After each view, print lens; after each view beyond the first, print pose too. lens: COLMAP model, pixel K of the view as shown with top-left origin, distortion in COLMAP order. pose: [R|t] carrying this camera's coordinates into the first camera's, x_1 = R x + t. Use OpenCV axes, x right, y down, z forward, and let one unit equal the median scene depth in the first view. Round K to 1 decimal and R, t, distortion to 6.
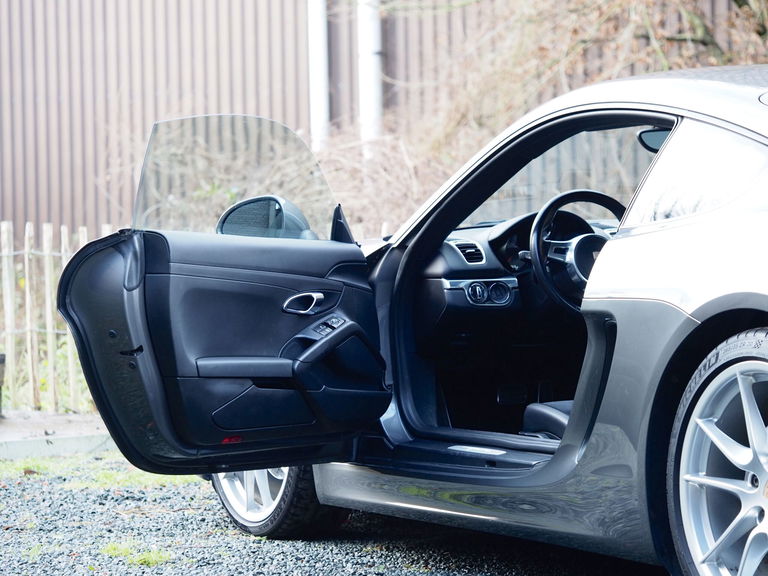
lens RADIAL K [[2672.2, 0, 384.0], [0, 2672.2, 288.0], [0, 0, 1]] dist [0.045493, 0.416826]
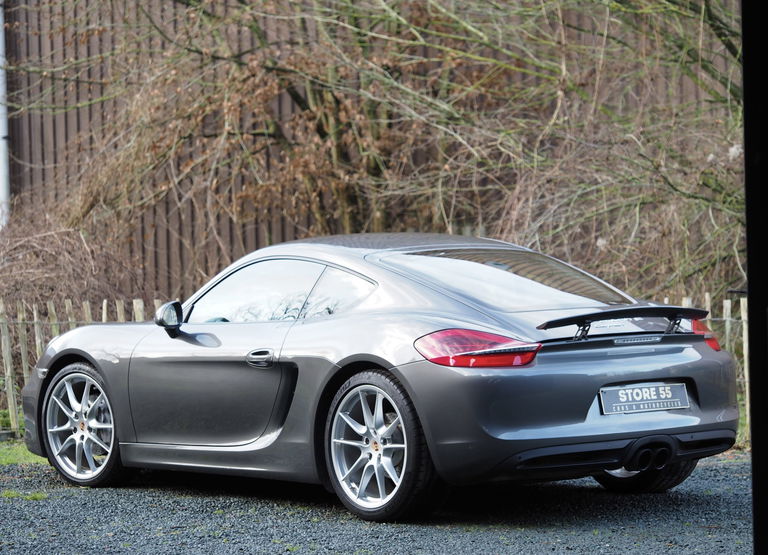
lens RADIAL K [[2670.7, 0, 384.0], [0, 2670.7, 277.5], [0, 0, 1]] dist [-0.003440, 0.656997]
pose [[0.984576, -0.006592, 0.174834, -0.174726], [0.009028, 0.999873, -0.013137, -0.024254], [-0.174726, 0.014513, 0.984510, -0.876113]]
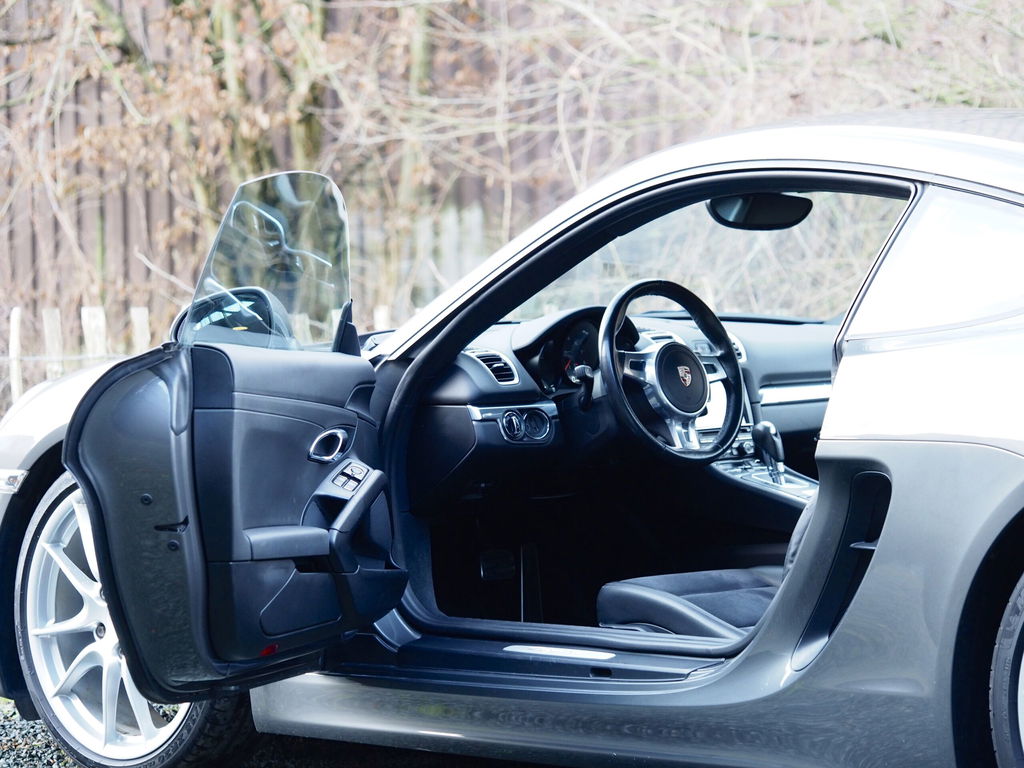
lens RADIAL K [[3563.0, 0, 512.0], [0, 3563.0, 384.0], [0, 0, 1]] dist [0.045493, 0.416826]
pose [[0.953861, -0.004682, 0.300211, -0.245691], [0.003331, 0.999982, 0.005010, -0.013721], [-0.300229, -0.003779, 0.953860, 0.108897]]
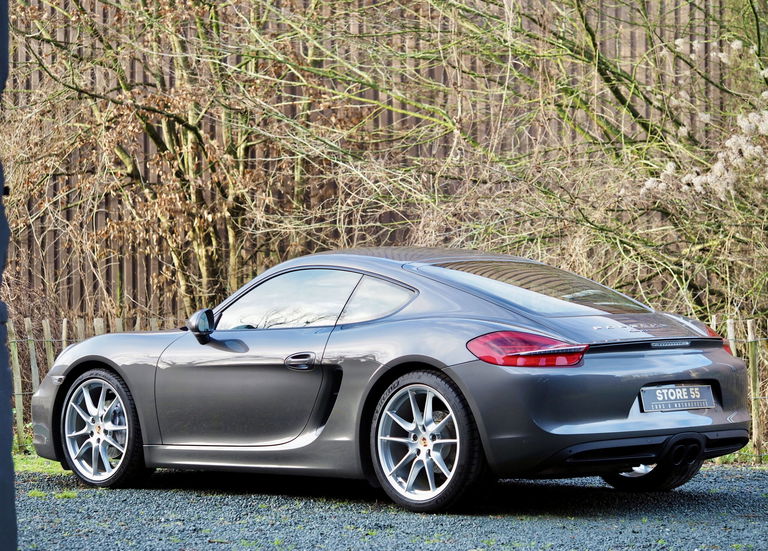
lens RADIAL K [[2676.5, 0, 372.0], [0, 2676.5, 275.2], [0, 0, 1]] dist [-0.071303, 2.243268]
pose [[0.962136, 0.008937, 0.272425, -0.408127], [0.001058, 0.999332, -0.036519, 0.013460], [-0.272569, 0.035424, 0.961484, -0.931879]]
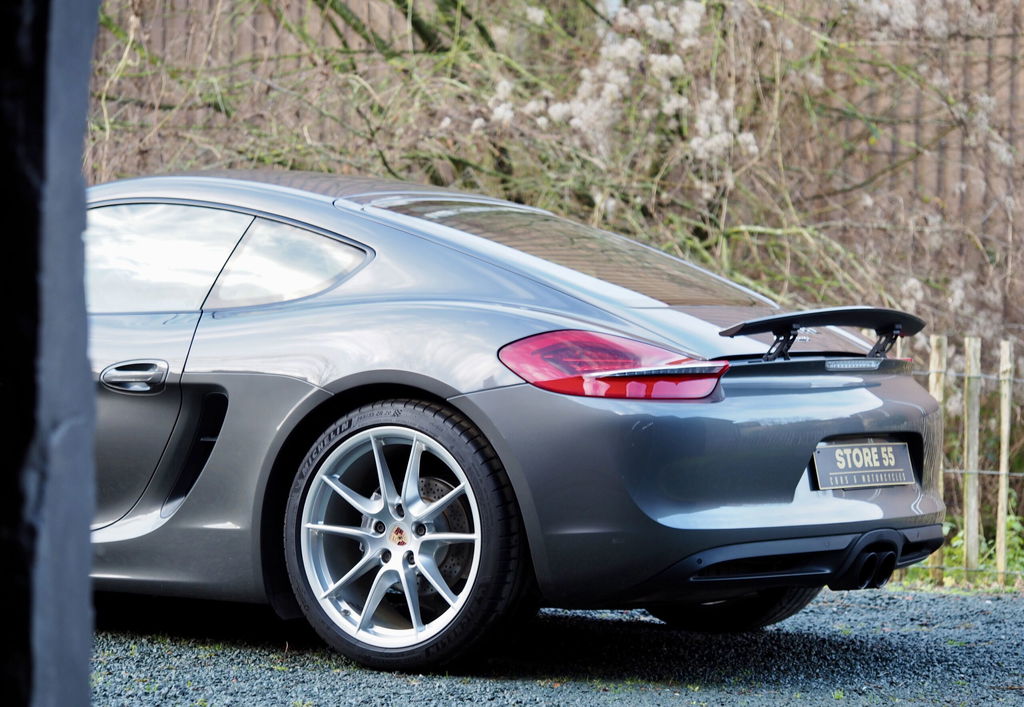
lens RADIAL K [[3559.3, 0, 512.0], [0, 3559.3, 353.5], [0, 0, 1]] dist [0.087013, 0.036484]
pose [[0.878006, 0.033177, 0.477498, -0.451171], [-0.026604, 0.999435, -0.020523, 0.019971], [-0.477910, 0.005316, 0.878393, -0.337342]]
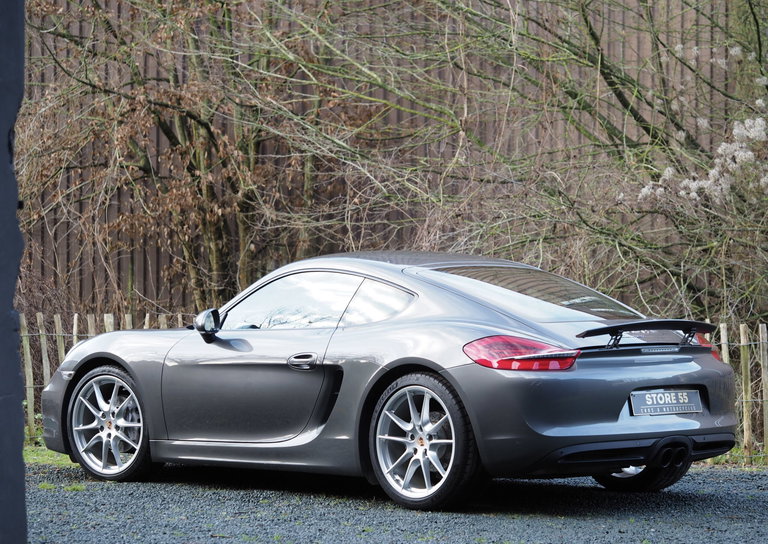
lens RADIAL K [[2673.0, 0, 384.0], [0, 2673.0, 272.0], [0, 0, 1]] dist [0.001393, 0.099076]
pose [[0.961966, 0.020182, 0.272422, -0.417416], [-0.011509, 0.999376, -0.033398, 0.004397], [-0.272926, 0.028992, 0.961598, -0.993489]]
